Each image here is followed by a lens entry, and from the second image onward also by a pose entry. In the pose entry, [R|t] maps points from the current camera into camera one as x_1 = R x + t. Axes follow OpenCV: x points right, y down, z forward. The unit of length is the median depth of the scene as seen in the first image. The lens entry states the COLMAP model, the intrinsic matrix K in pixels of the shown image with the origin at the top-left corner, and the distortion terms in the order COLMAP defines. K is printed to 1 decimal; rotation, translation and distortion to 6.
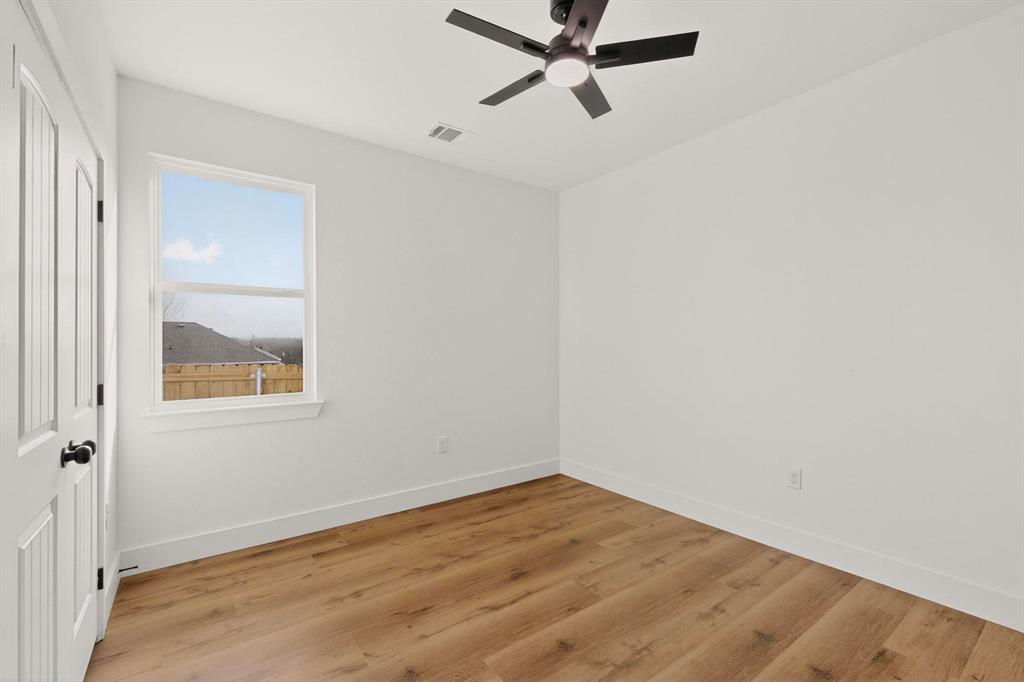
lens RADIAL K [[448.0, 0, 512.0], [0, 448.0, 341.0], [0, 0, 1]] dist [0.002294, -0.000257]
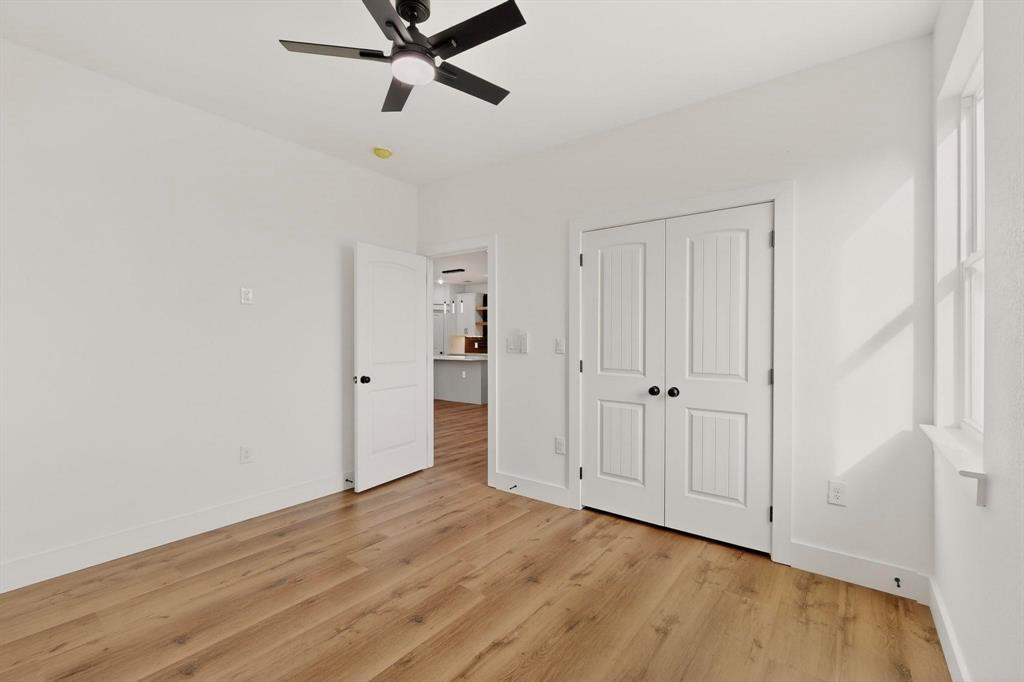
lens RADIAL K [[448.0, 0, 512.0], [0, 448.0, 341.0], [0, 0, 1]] dist [0.002294, -0.000257]
pose [[-0.956800, 0.002984, -0.290733, 0.139194], [0.001952, 0.999991, 0.003839, 0.006488], [0.290742, 0.003106, -0.956797, 1.383205]]
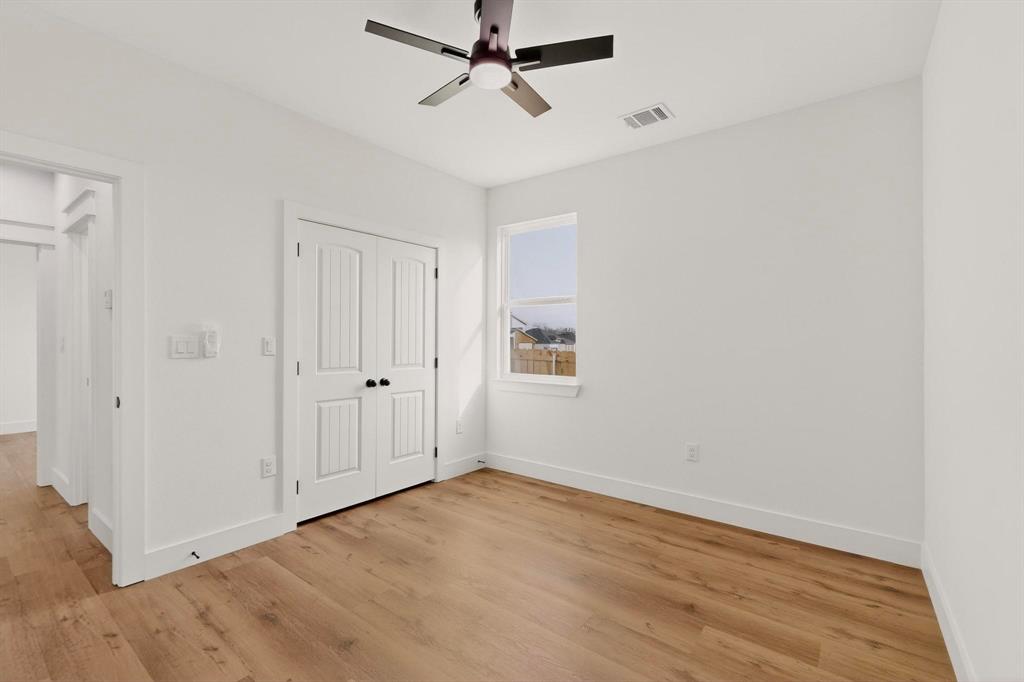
lens RADIAL K [[448.0, 0, 512.0], [0, 448.0, 341.0], [0, 0, 1]] dist [0.002294, -0.000257]
pose [[0.280527, 0.010073, -0.959793, 0.767062], [-0.003764, 0.999949, 0.009395, 0.002008], [0.959839, 0.000977, 0.280551, 0.512064]]
